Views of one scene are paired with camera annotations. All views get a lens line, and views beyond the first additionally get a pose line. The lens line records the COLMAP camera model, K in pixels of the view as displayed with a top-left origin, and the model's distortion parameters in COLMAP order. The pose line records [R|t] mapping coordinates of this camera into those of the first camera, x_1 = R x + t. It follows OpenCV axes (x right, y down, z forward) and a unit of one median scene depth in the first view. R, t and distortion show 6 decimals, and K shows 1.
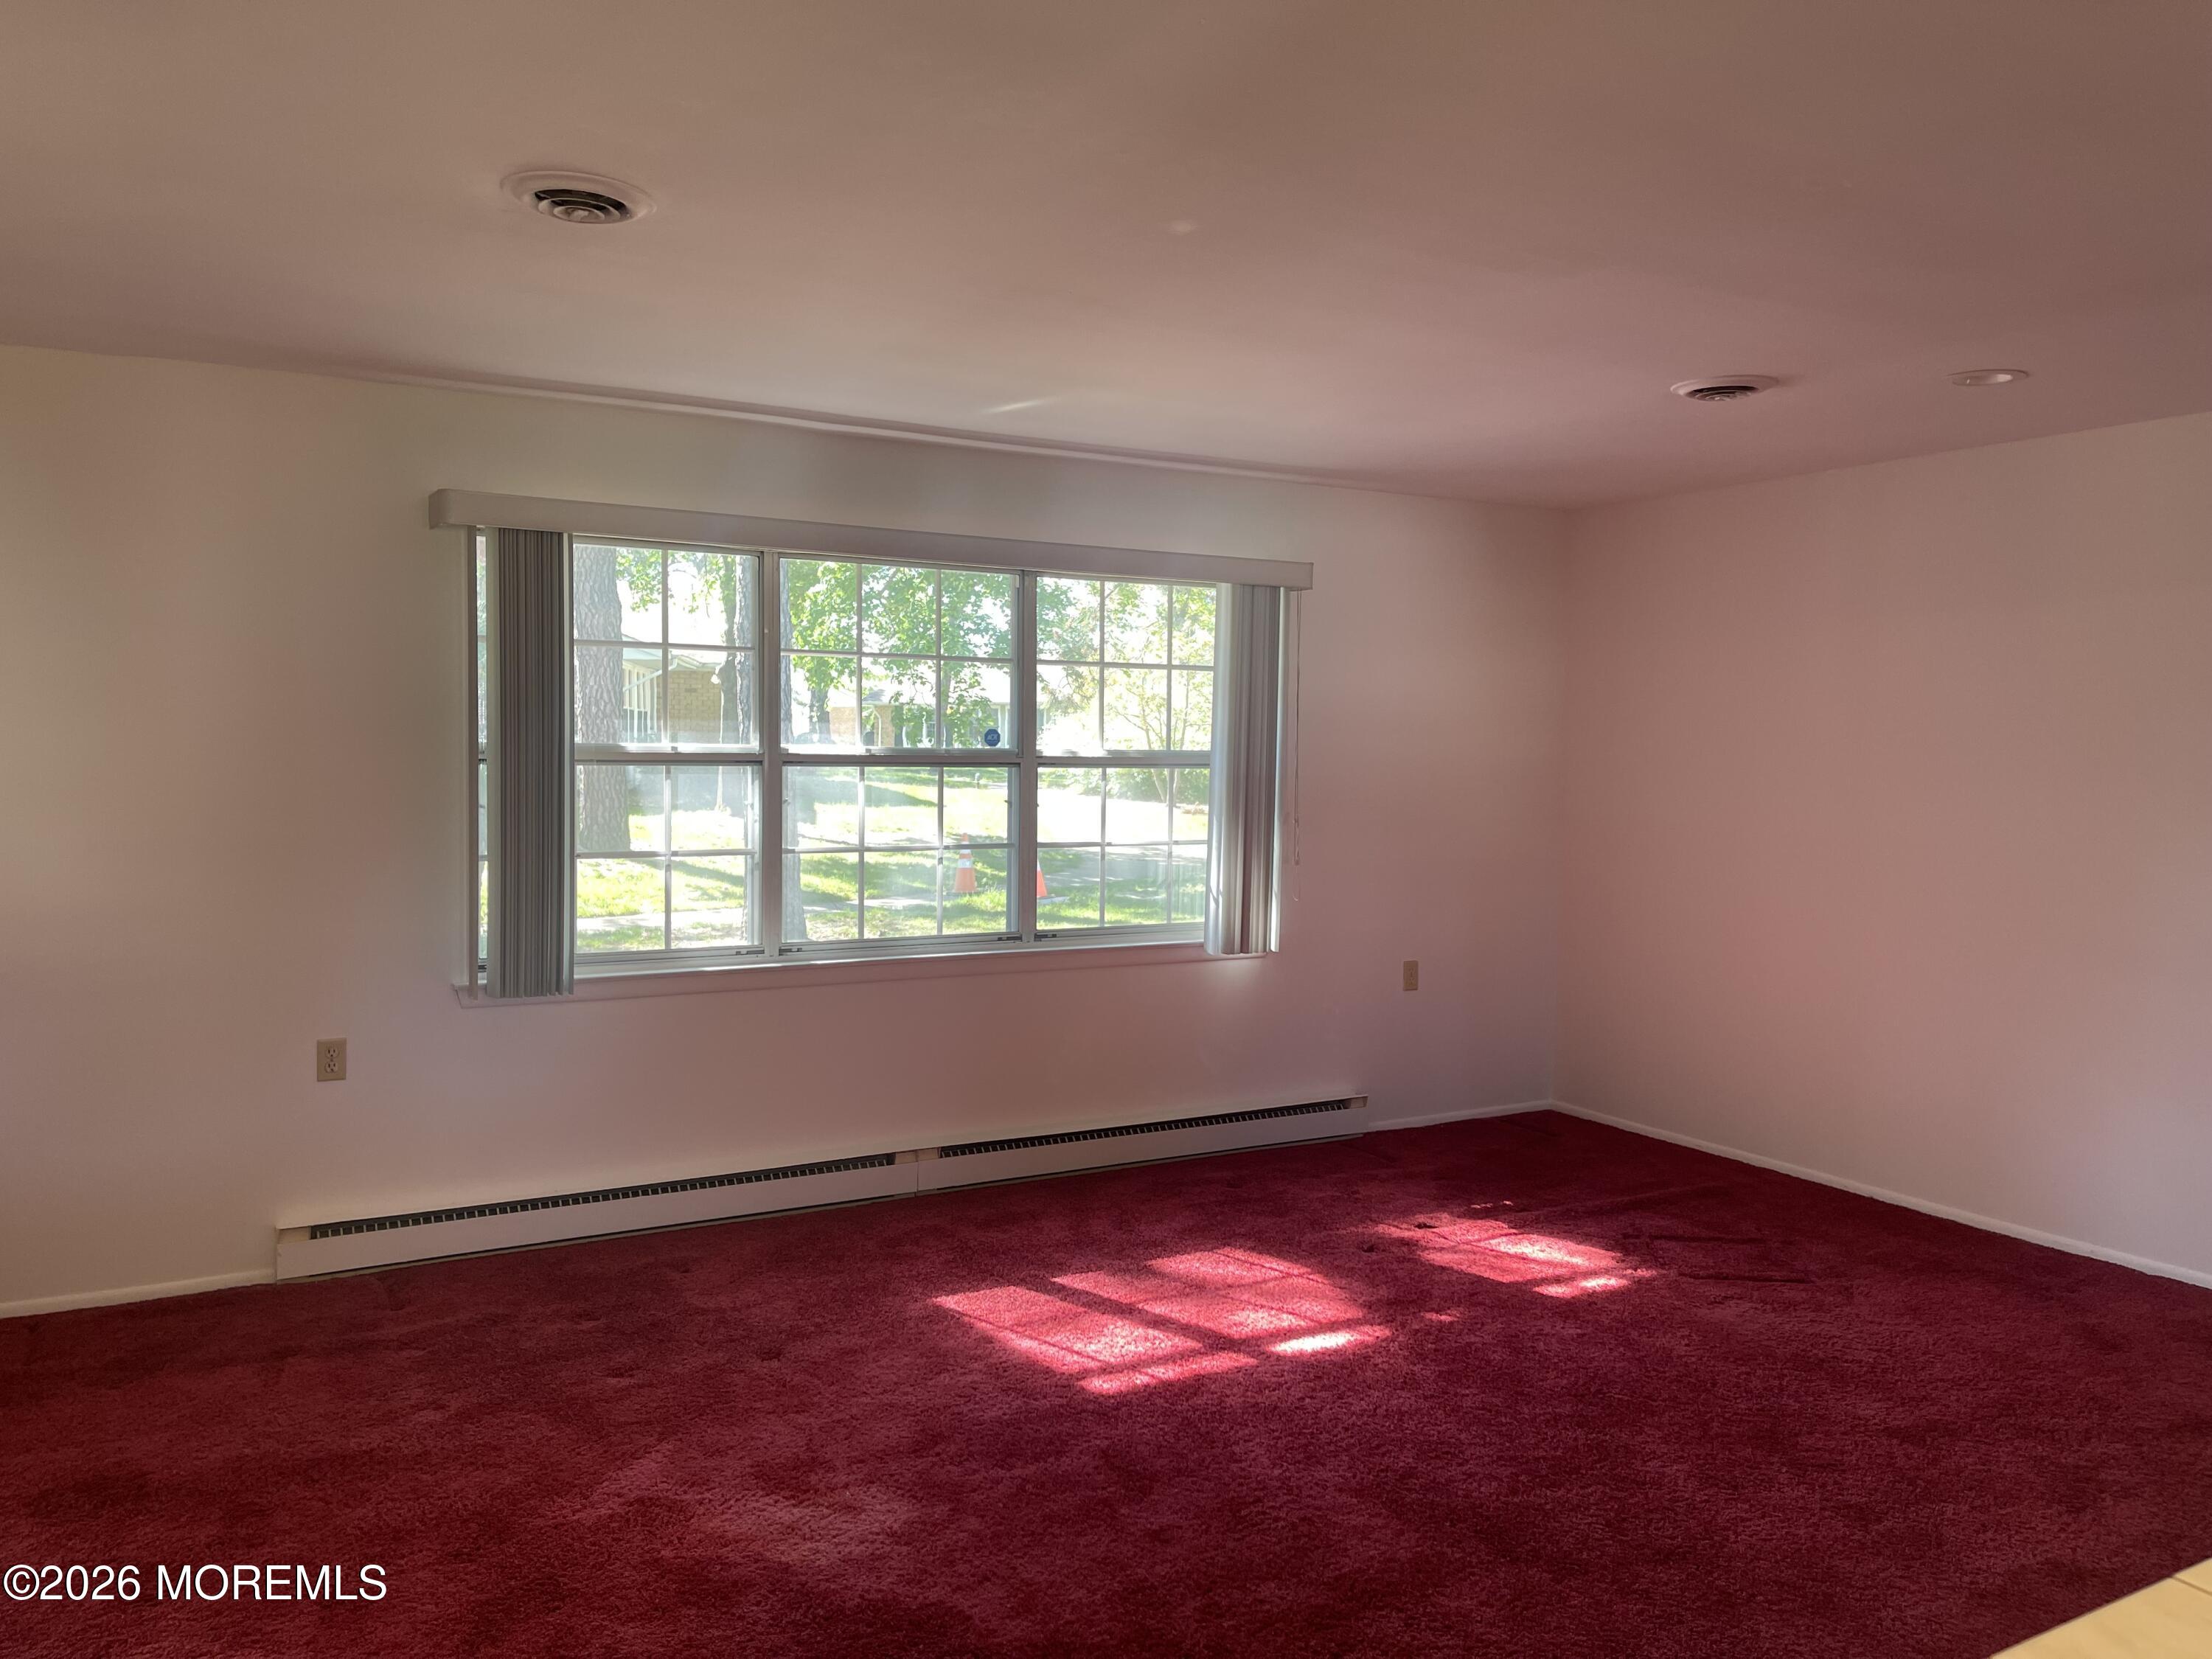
lens RADIAL K [[1637.7, 0, 1109.3], [0, 1637.7, 861.8], [0, 0, 1]] dist [0.054843, -0.064747]
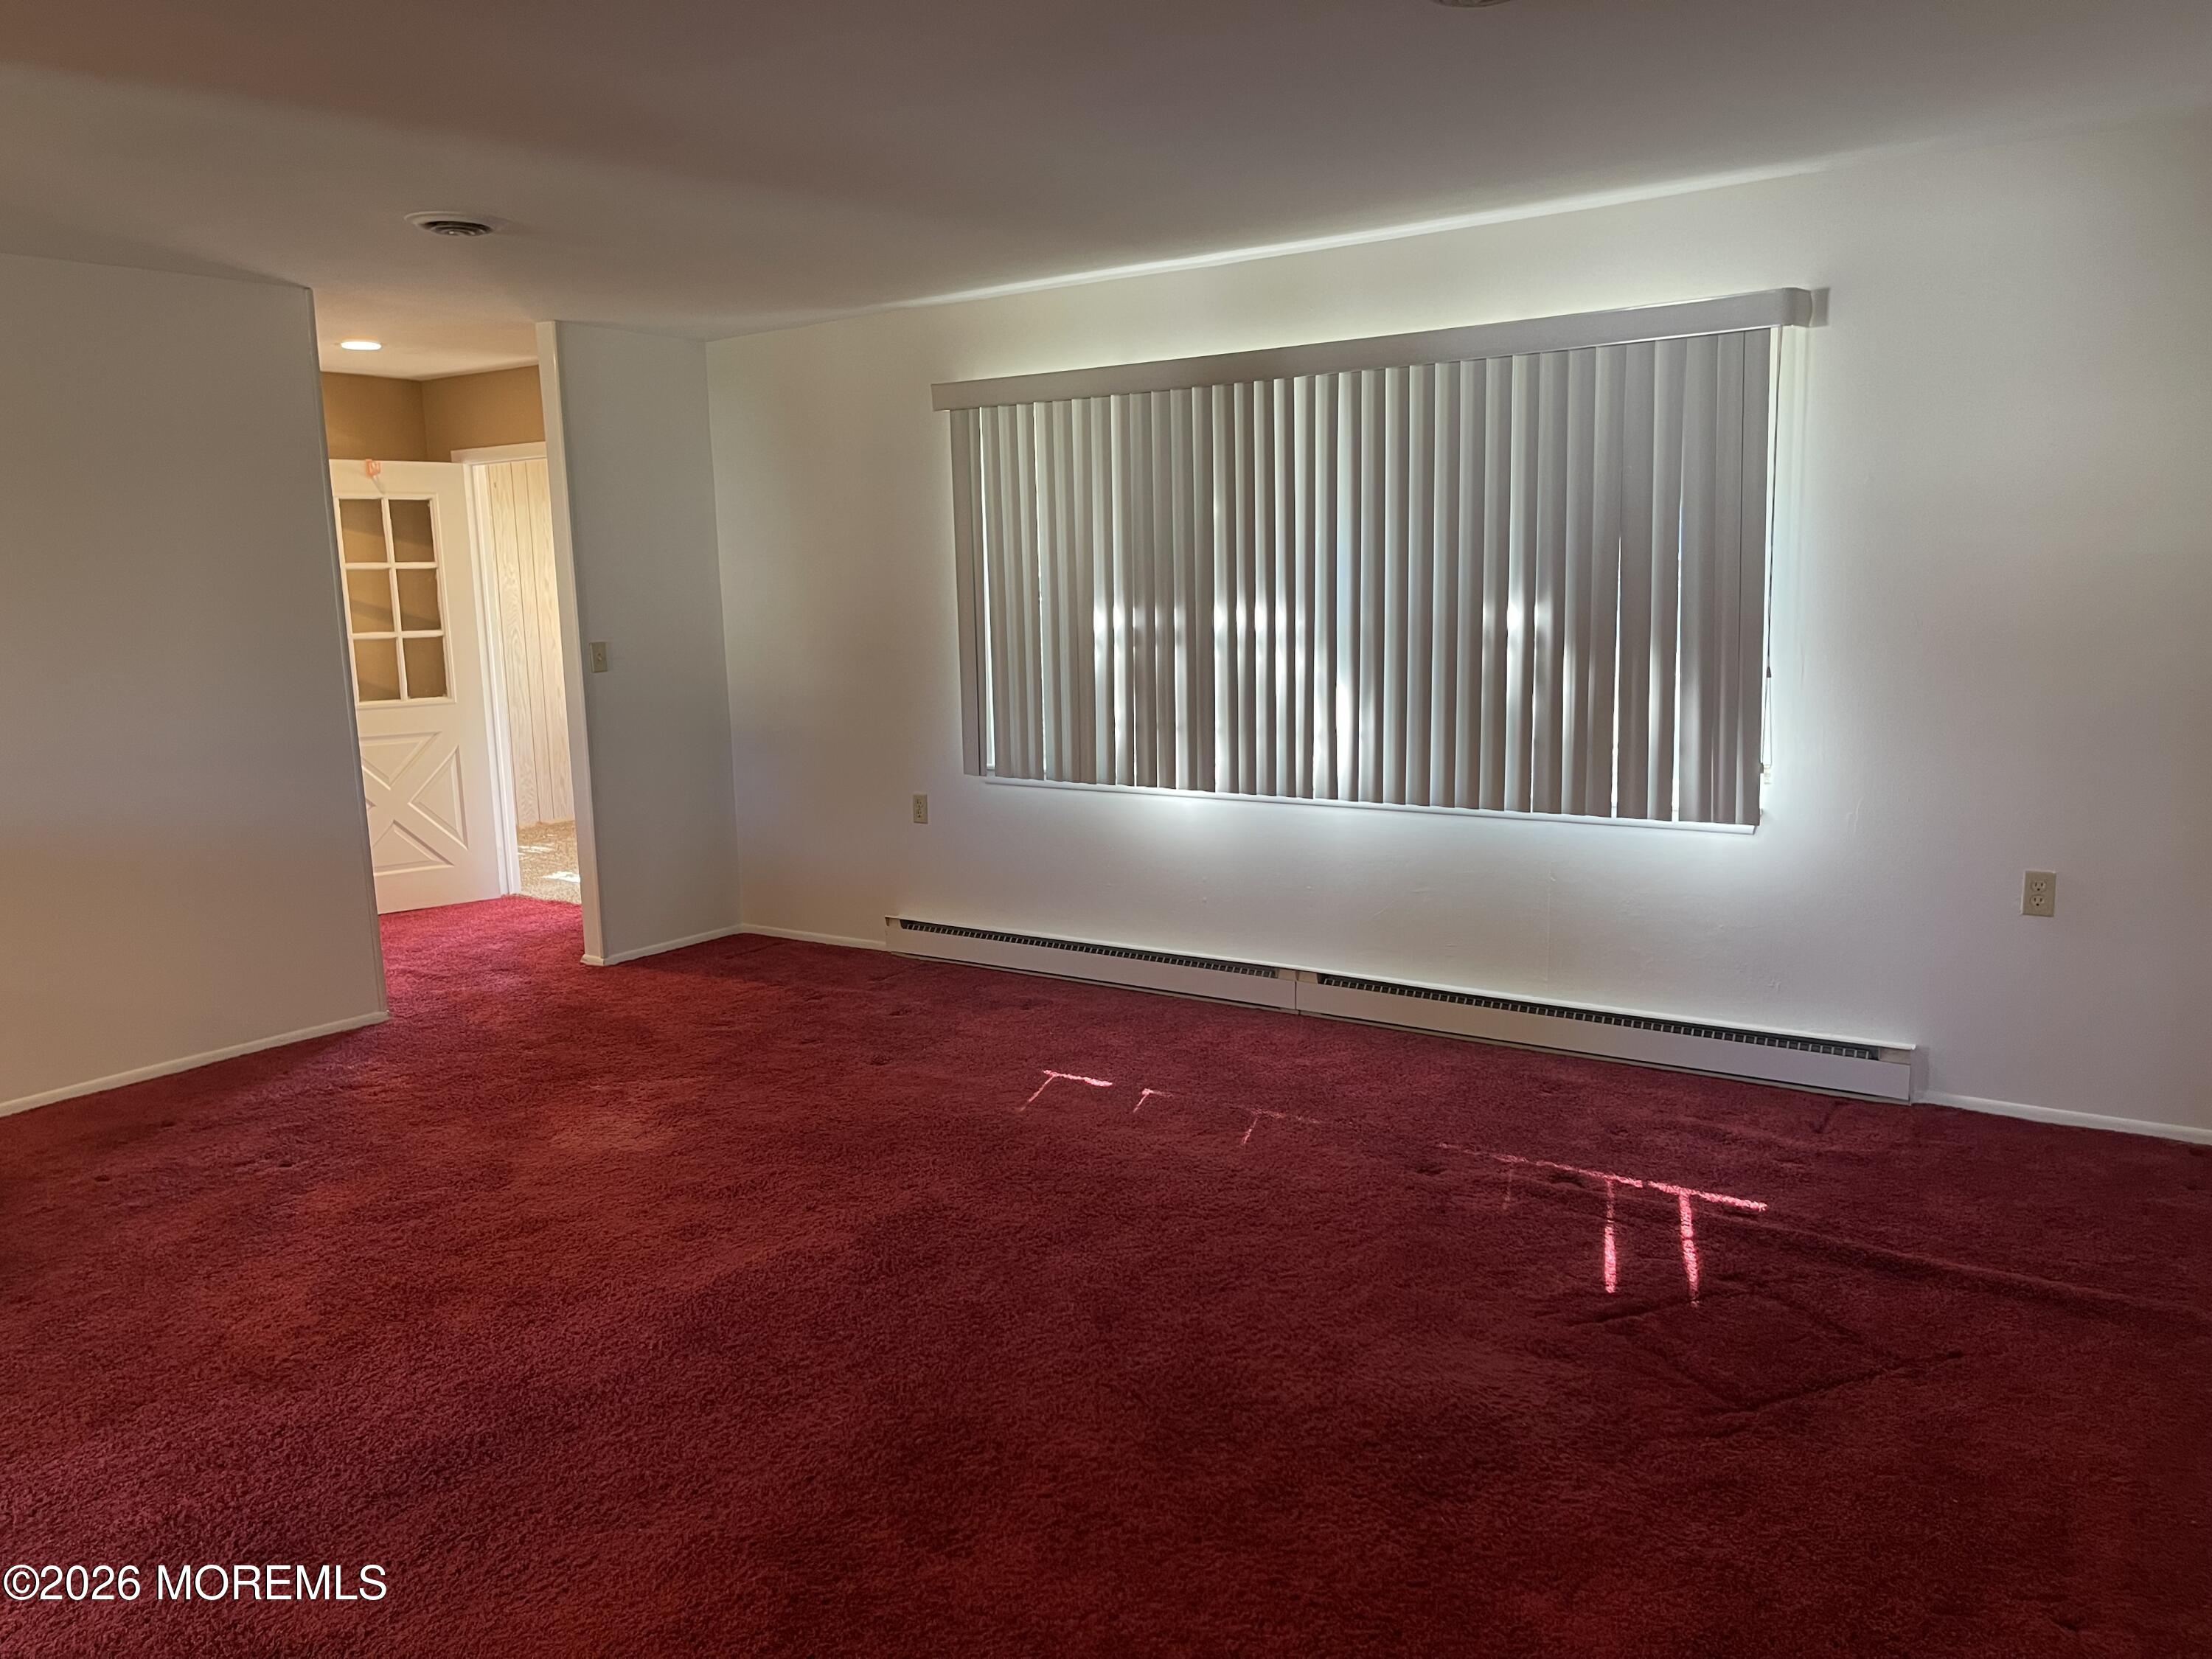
lens RADIAL K [[1715.3, 0, 1105.3], [0, 1715.3, 833.4], [0, 0, 1]] dist [0.075063, -0.002832]
pose [[0.401954, 0.113801, -0.908561, 0.978438], [-0.032513, 0.993395, 0.110043, -0.024242], [0.915083, -0.014692, 0.402999, 0.588094]]
